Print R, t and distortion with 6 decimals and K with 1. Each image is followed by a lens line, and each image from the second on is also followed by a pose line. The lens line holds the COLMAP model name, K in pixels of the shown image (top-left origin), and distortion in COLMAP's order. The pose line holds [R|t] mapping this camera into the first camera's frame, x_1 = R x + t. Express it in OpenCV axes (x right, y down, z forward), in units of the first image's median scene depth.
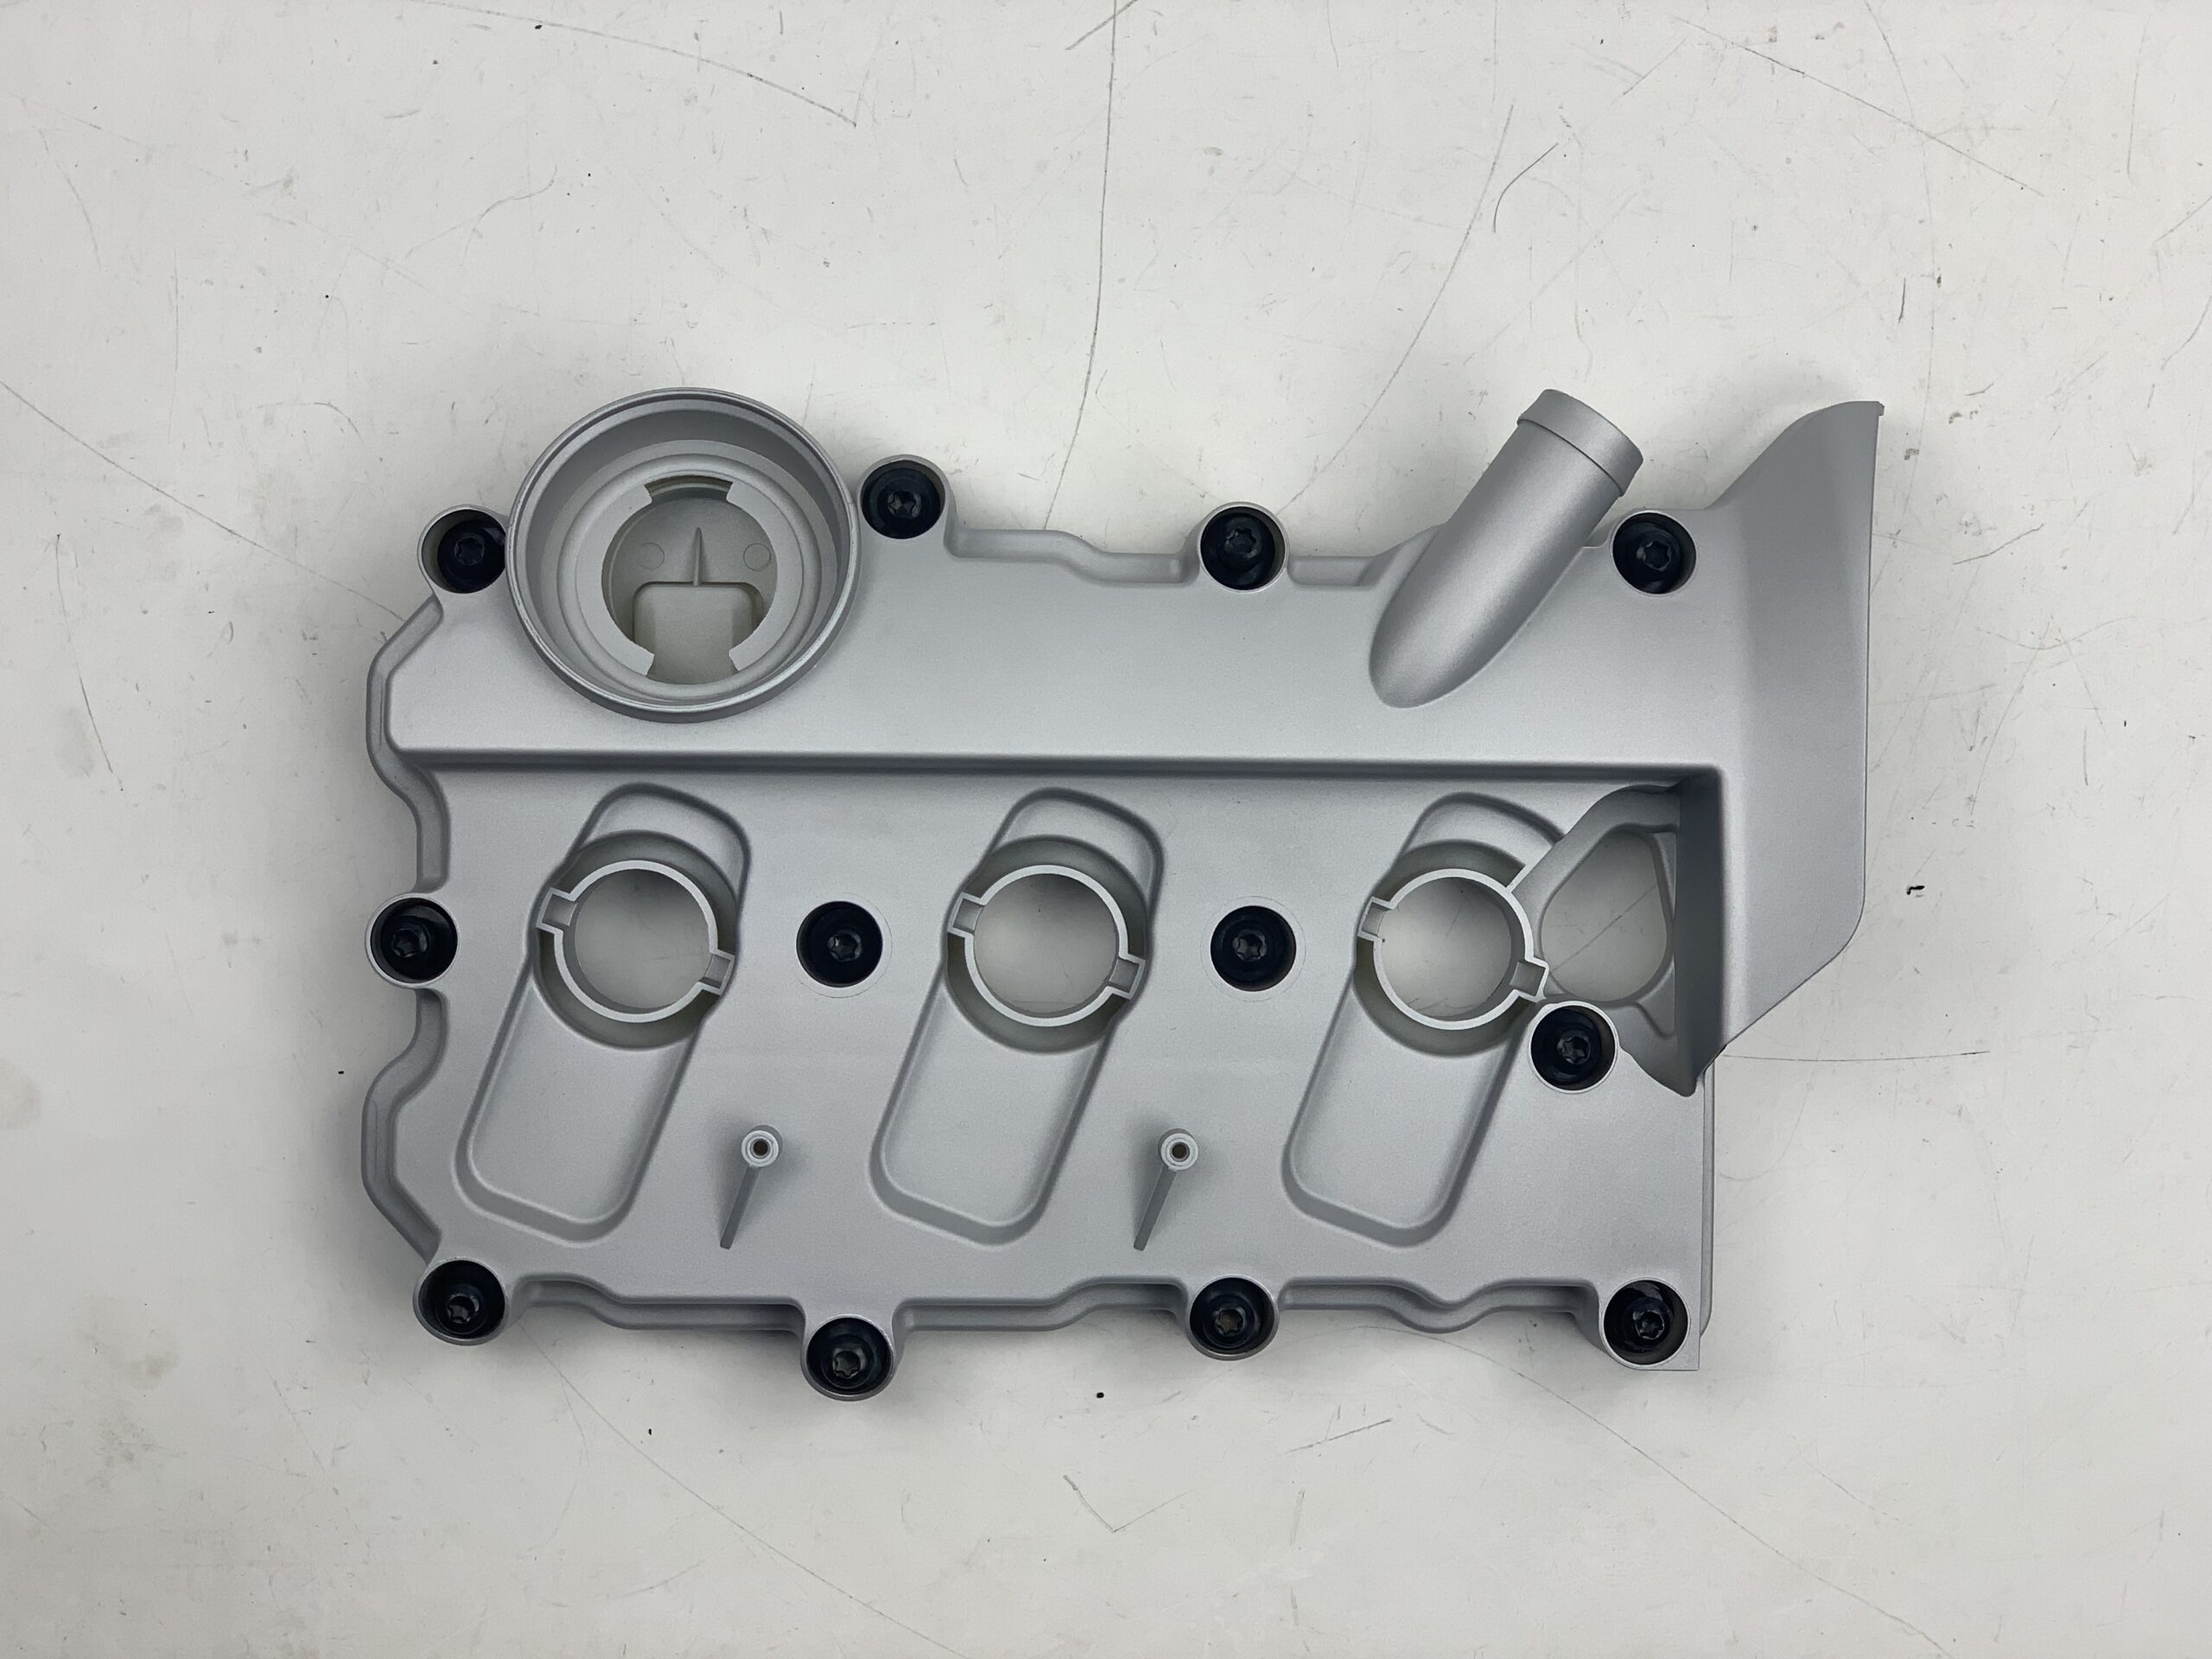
lens RADIAL K [[3358.9, 0, 1143.1], [0, 3358.9, 819.6], [0, 0, 1]] dist [0.210481, -1.133828]
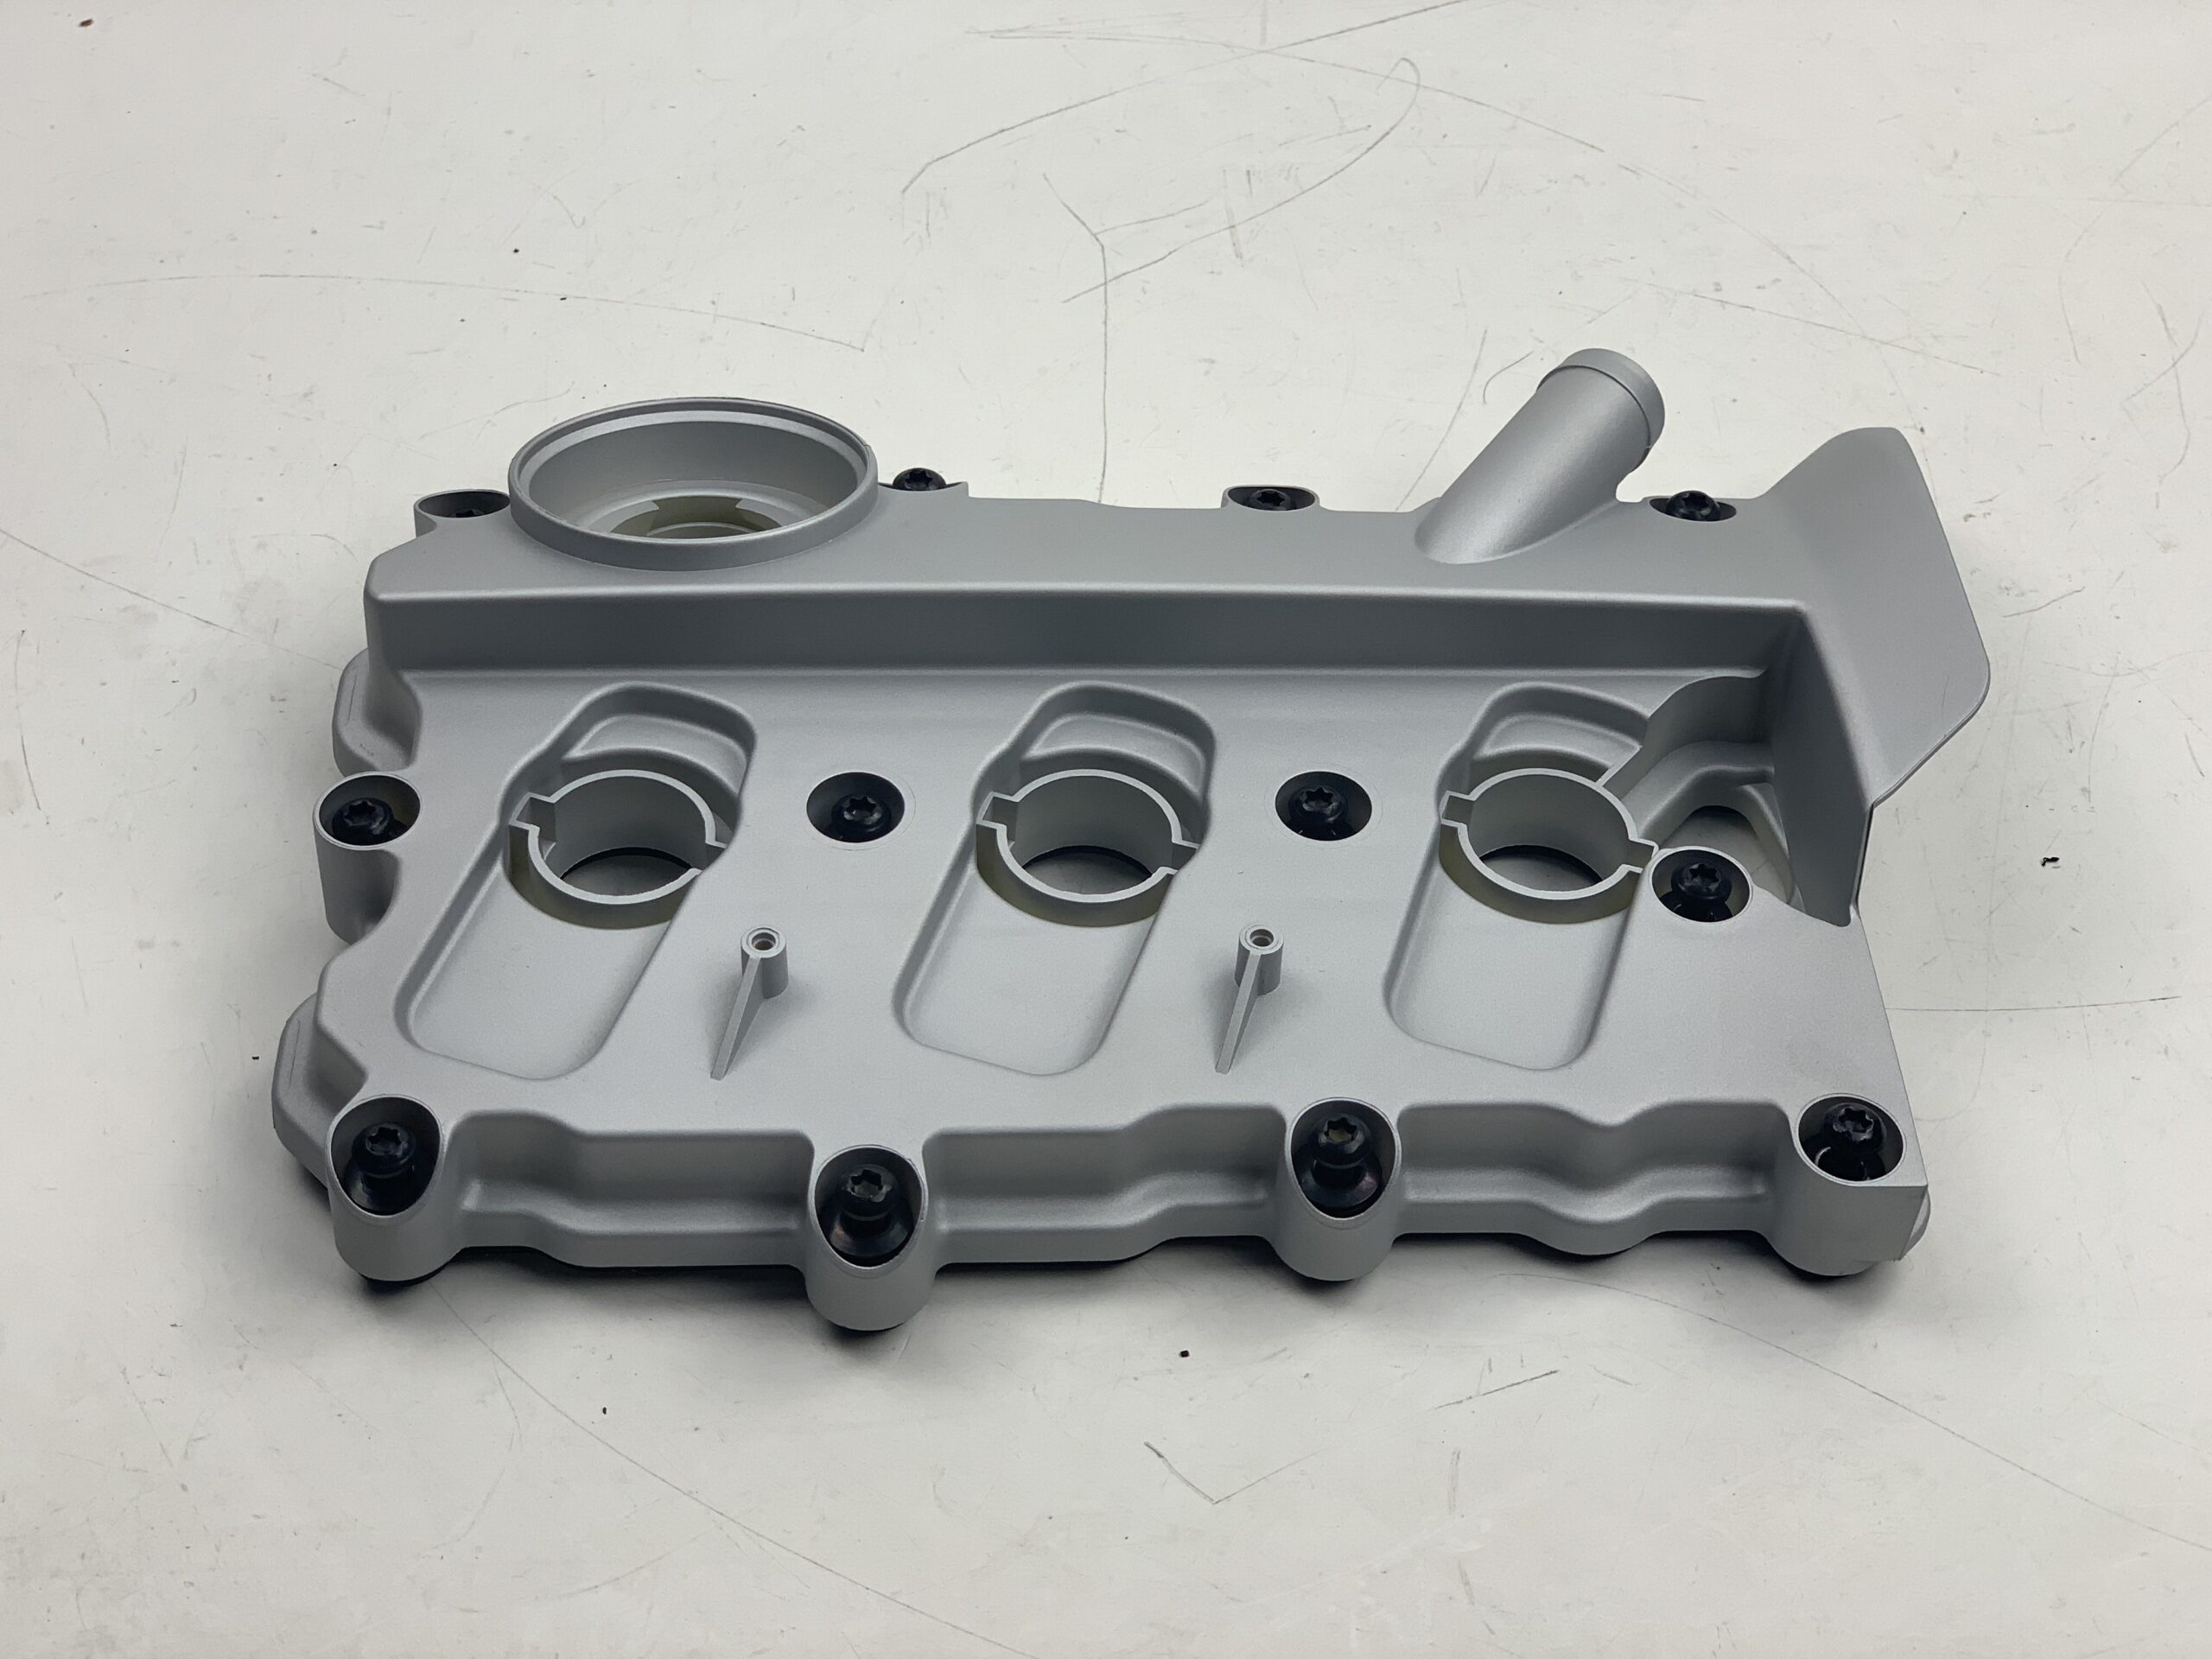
lens RADIAL K [[3358.9, 0, 1143.1], [0, 3358.9, 819.6], [0, 0, 1]] dist [0.210481, -1.133828]
pose [[0.997964, -0.040537, 0.049243, -0.056247], [0.063416, 0.713182, -0.698105, 0.633486], [-0.006820, 0.699806, 0.714300, 0.357099]]
